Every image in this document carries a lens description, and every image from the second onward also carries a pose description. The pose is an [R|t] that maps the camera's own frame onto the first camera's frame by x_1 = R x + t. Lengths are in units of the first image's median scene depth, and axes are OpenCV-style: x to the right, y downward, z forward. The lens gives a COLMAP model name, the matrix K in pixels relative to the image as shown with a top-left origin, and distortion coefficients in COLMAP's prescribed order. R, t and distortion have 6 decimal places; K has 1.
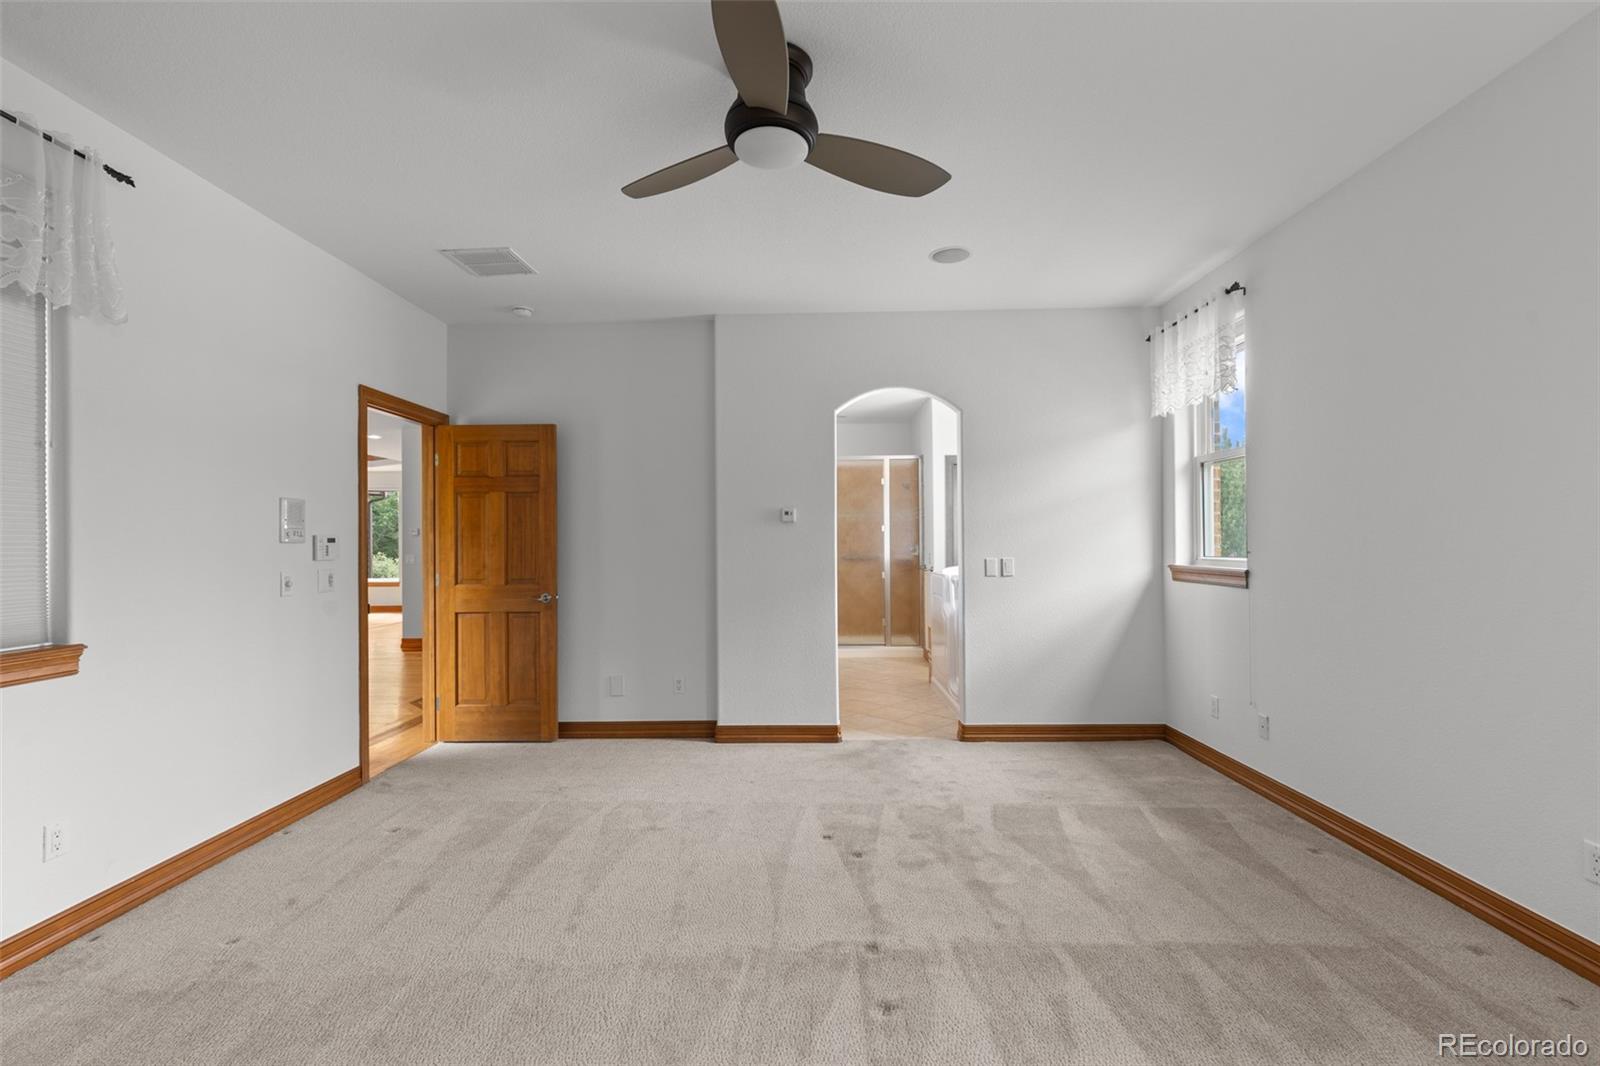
lens RADIAL K [[723.8, 0, 801.2], [0, 723.8, 530.6], [0, 0, 1]] dist [-0.000878, -0.000063]
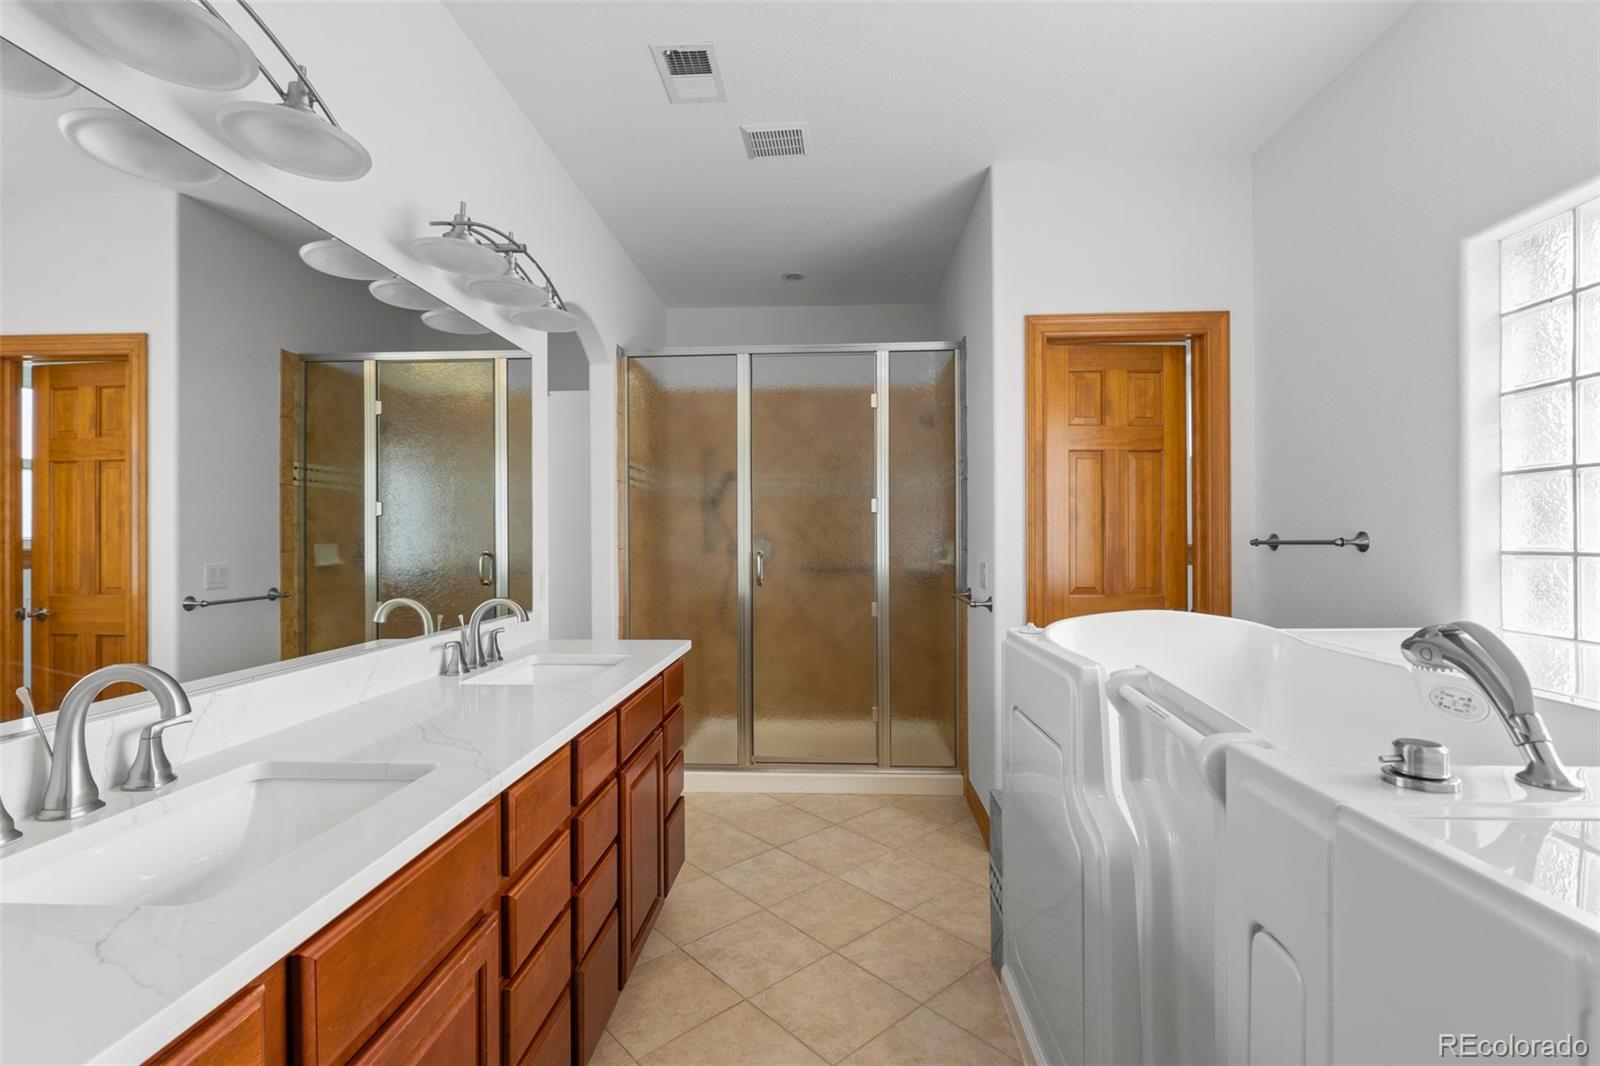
lens RADIAL K [[723.8, 0, 795.3], [0, 723.8, 531.1], [0, 0, 1]] dist [-0.000878, -0.000063]
pose [[0.999283, 0.006199, -0.037360, 0.080517], [-0.005899, 0.999950, 0.008132, 0.009817], [0.037409, -0.007906, 0.999269, 0.543251]]
